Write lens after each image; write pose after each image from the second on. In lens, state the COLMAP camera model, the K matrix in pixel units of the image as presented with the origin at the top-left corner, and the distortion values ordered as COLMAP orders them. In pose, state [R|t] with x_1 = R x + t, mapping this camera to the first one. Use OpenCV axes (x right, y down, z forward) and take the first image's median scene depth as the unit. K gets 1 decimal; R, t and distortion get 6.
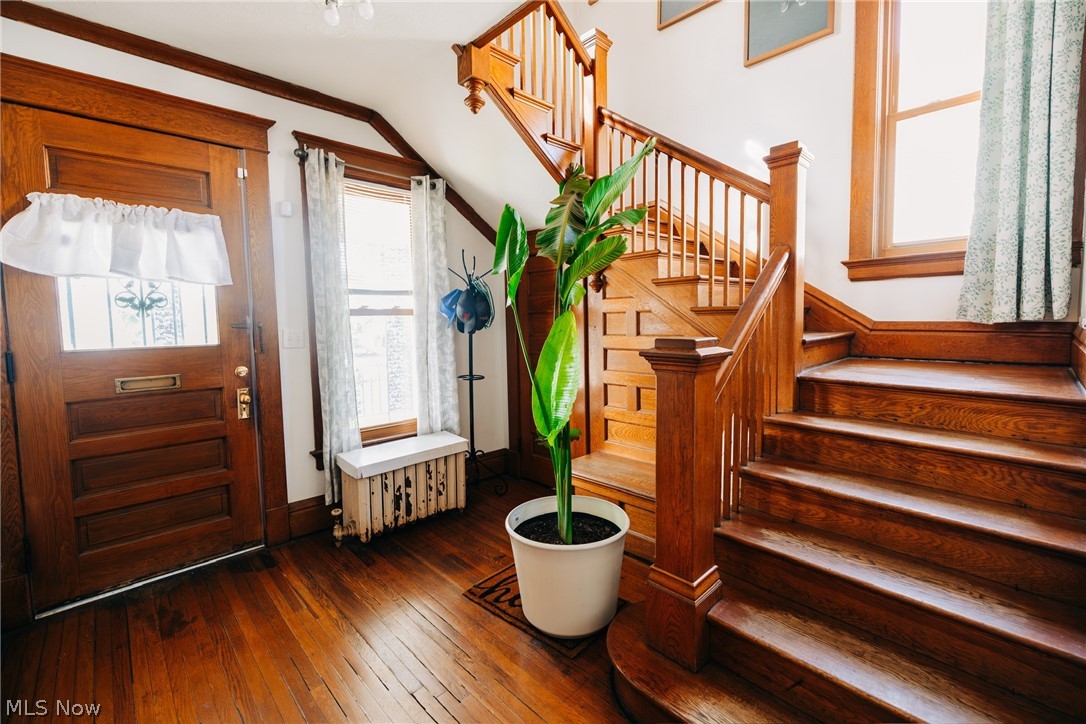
lens RADIAL K [[456.9, 0, 541.8], [0, 456.9, 353.8], [0, 0, 1]] dist [0.000190, 0.000138]
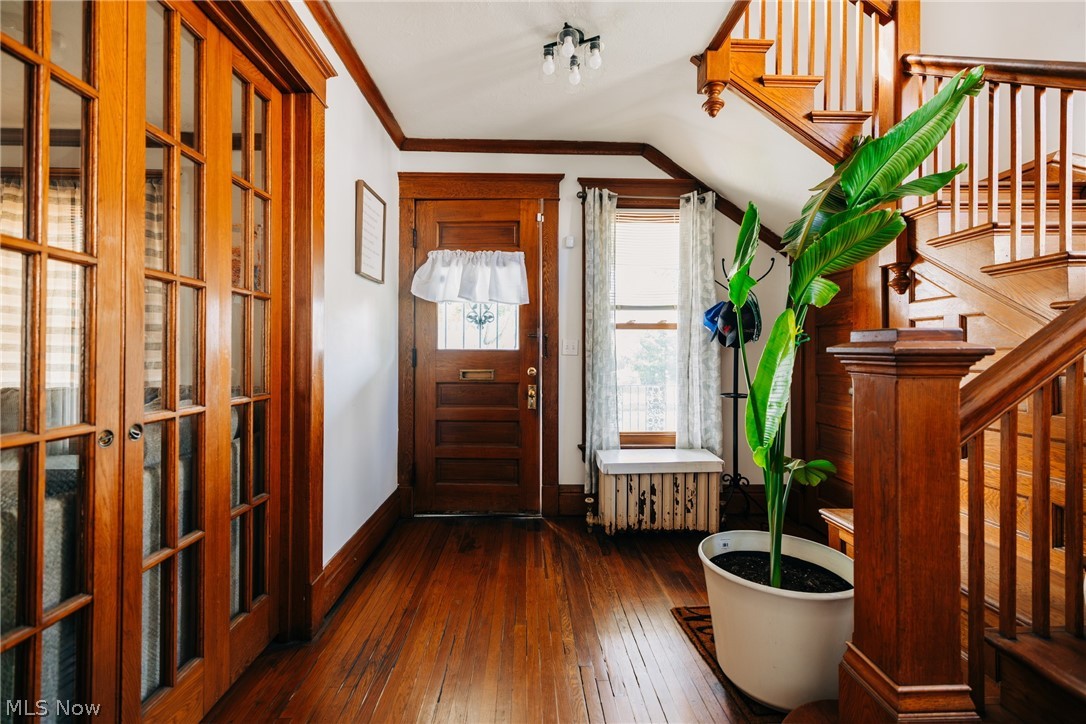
lens RADIAL K [[456.9, 0, 543.6], [0, 456.9, 354.9], [0, 0, 1]] dist [0.000190, 0.000138]
pose [[0.744314, 0.023374, -0.667421, 0.213969], [-0.066893, 0.996971, -0.039685, 0.040271], [0.664472, 0.074184, 0.743622, 0.058279]]
